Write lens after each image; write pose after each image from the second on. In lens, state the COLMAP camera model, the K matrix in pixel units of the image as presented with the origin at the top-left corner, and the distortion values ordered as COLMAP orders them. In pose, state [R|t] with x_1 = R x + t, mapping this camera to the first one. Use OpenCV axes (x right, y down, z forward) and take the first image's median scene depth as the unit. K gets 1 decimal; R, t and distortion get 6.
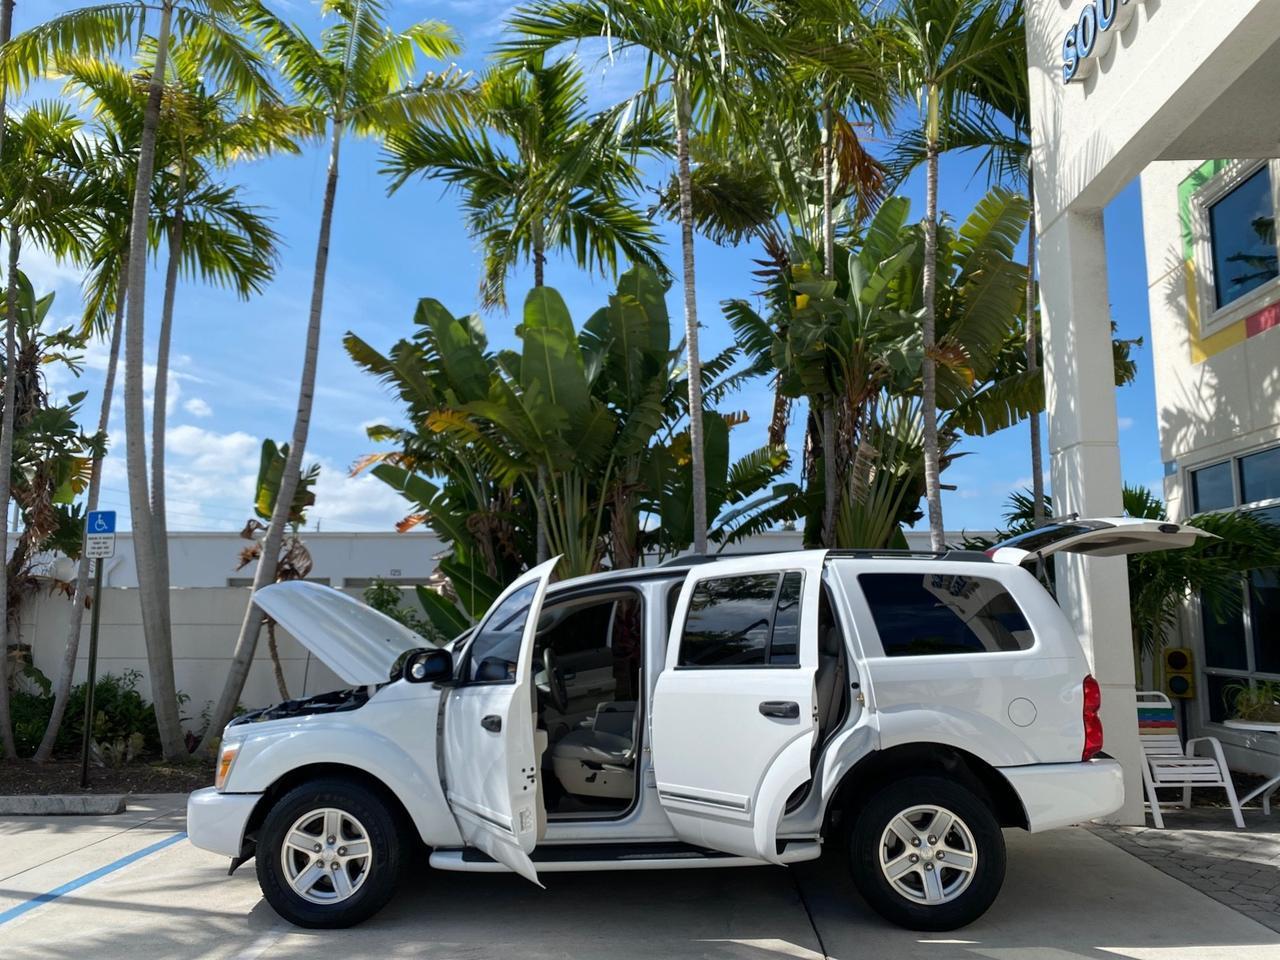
lens RADIAL K [[990.6, 0, 633.5], [0, 990.6, 472.2], [0, 0, 1]] dist [0.017169, -0.018837]
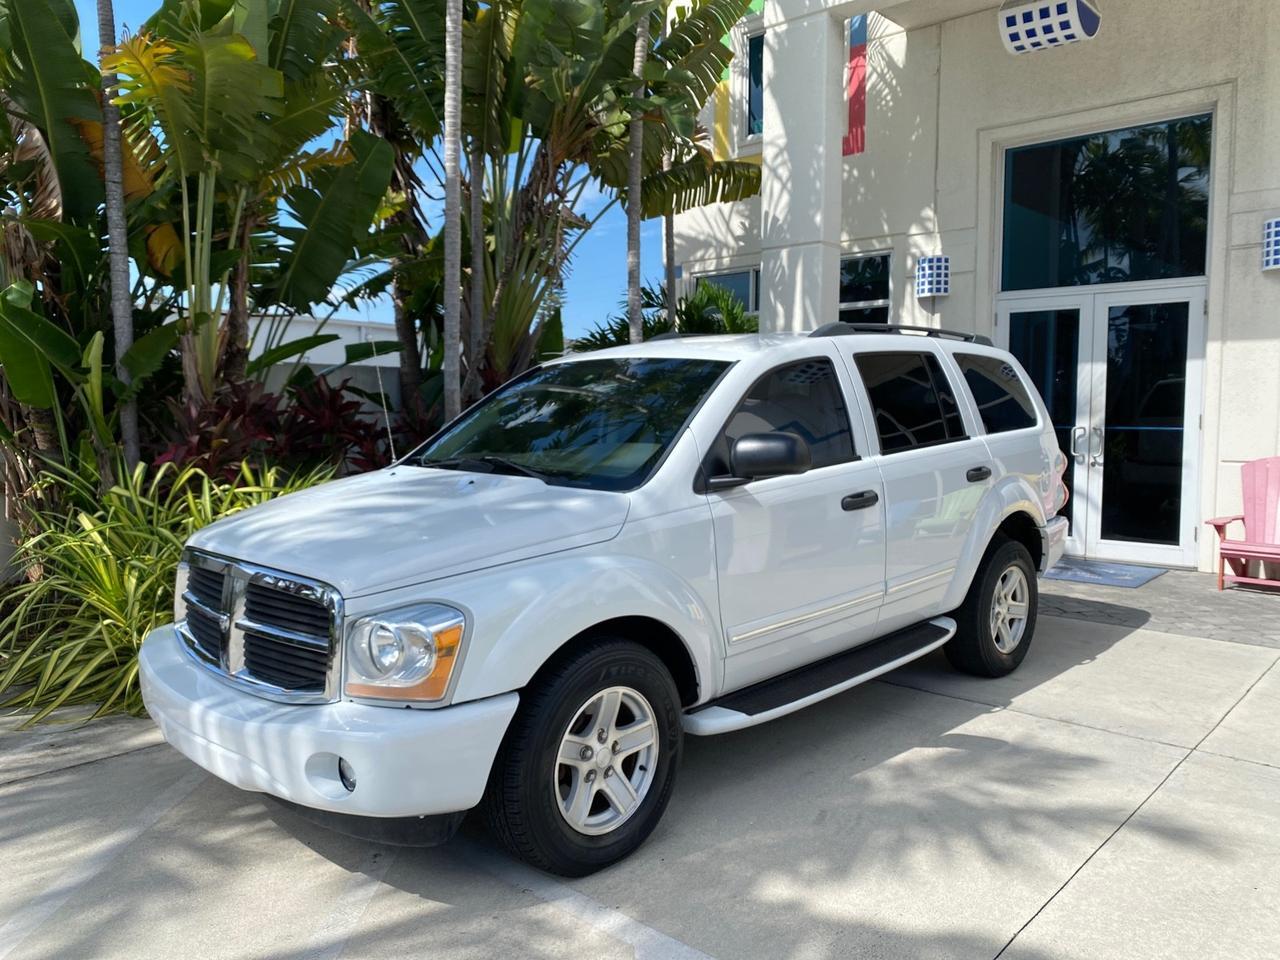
lens RADIAL K [[990.6, 0, 633.6], [0, 990.6, 483.7], [0, 0, 1]] dist [0.017169, -0.018837]
pose [[0.641443, -0.055483, 0.765162, -0.406069], [-0.113283, 0.979598, 0.165999, 0.055930], [-0.758761, -0.193158, 0.622070, 0.329693]]
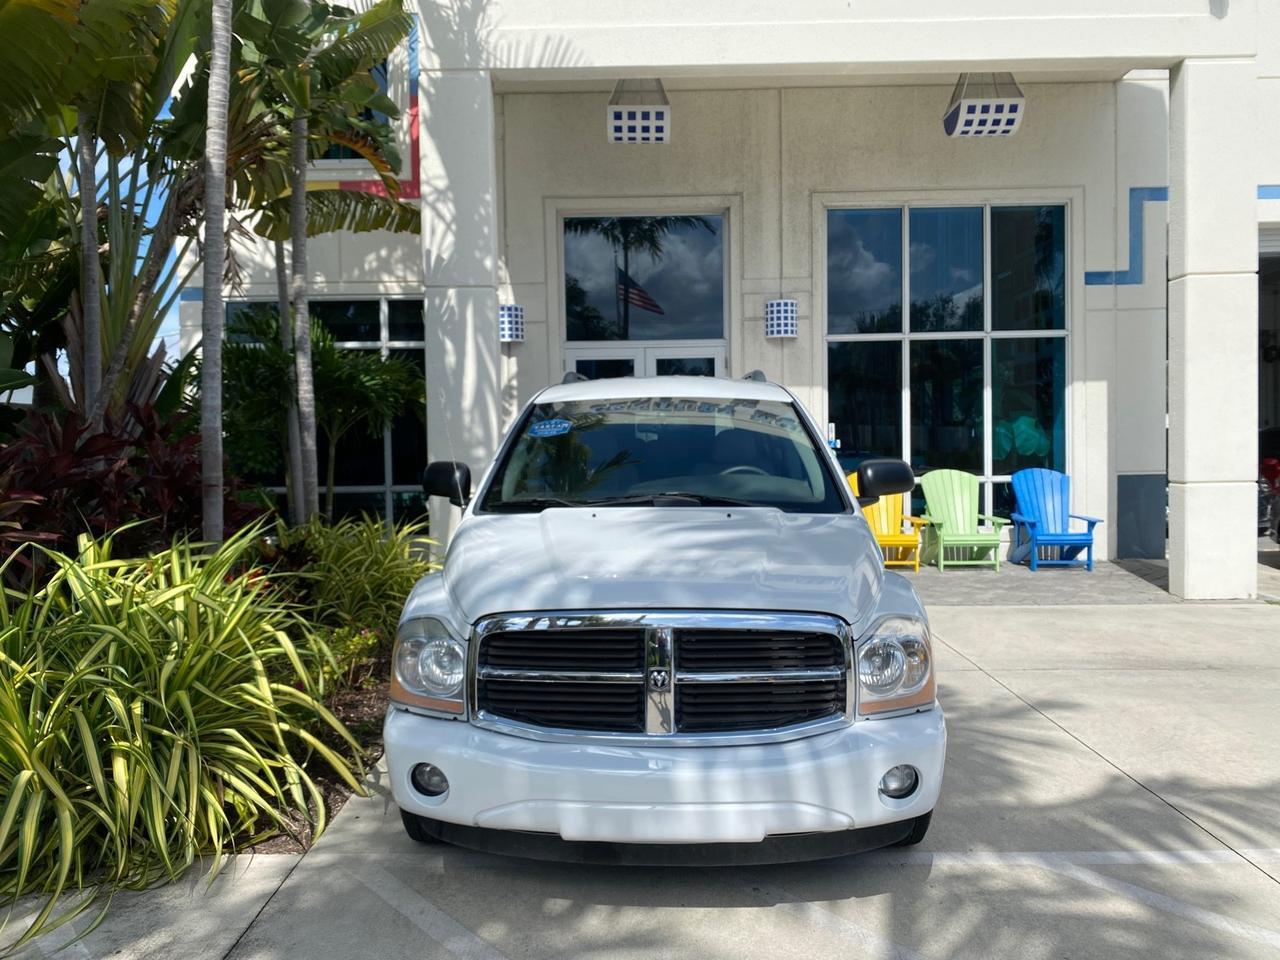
lens RADIAL K [[990.6, 0, 637.6], [0, 990.6, 491.1], [0, 0, 1]] dist [0.017169, -0.018837]
pose [[-0.044001, -0.048344, 0.997861, -0.544730], [-0.129214, 0.990714, 0.042300, 0.103206], [-0.990640, -0.127077, -0.049839, 0.662017]]
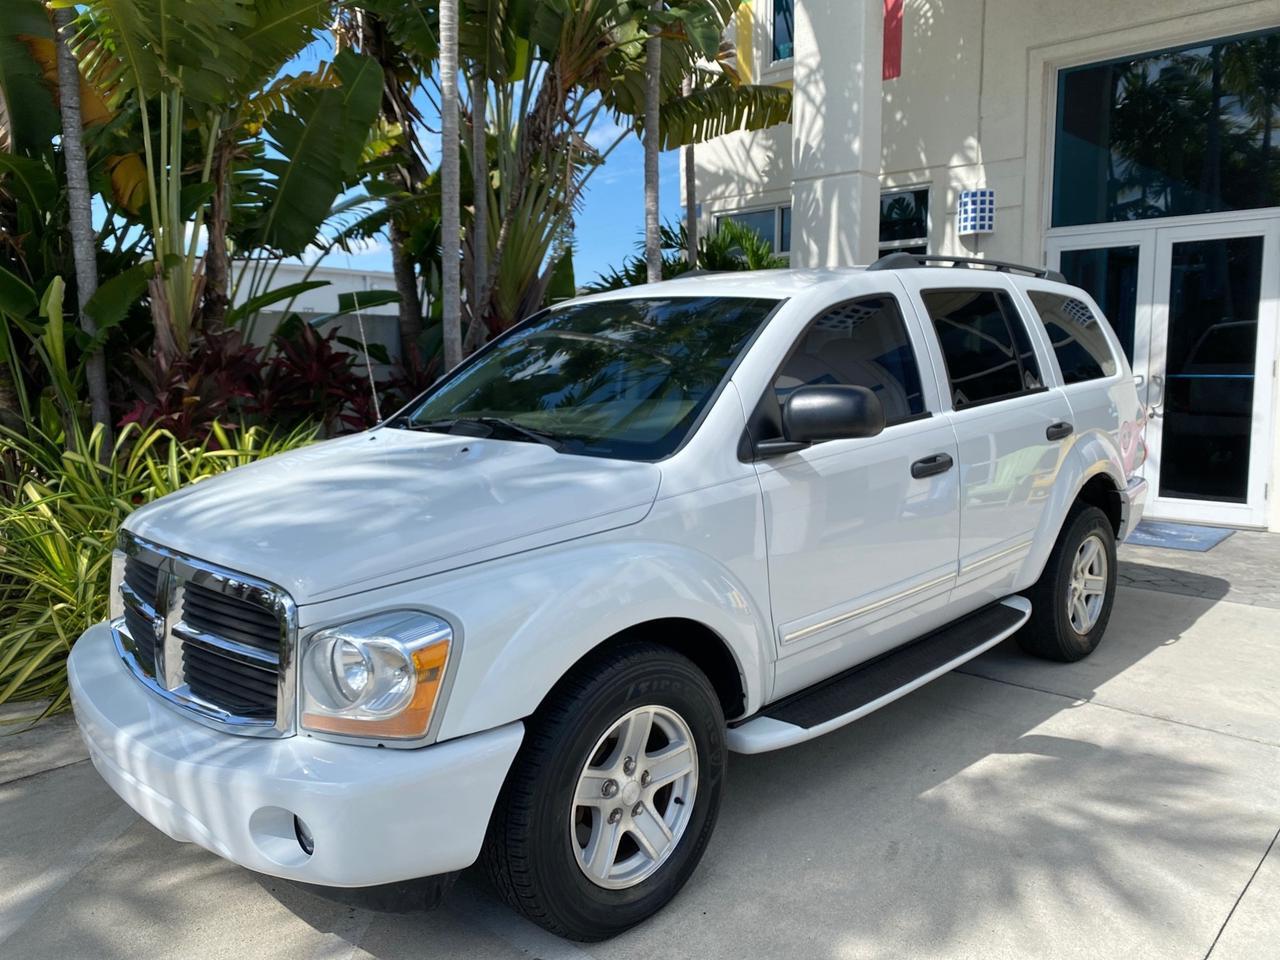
lens RADIAL K [[990.6, 0, 638.1], [0, 990.6, 476.8], [0, 0, 1]] dist [0.017169, -0.018837]
pose [[0.647390, -0.091884, 0.756600, -0.356352], [-0.105281, 0.972409, 0.208177, 0.063463], [-0.754852, -0.214427, 0.619854, 0.377708]]
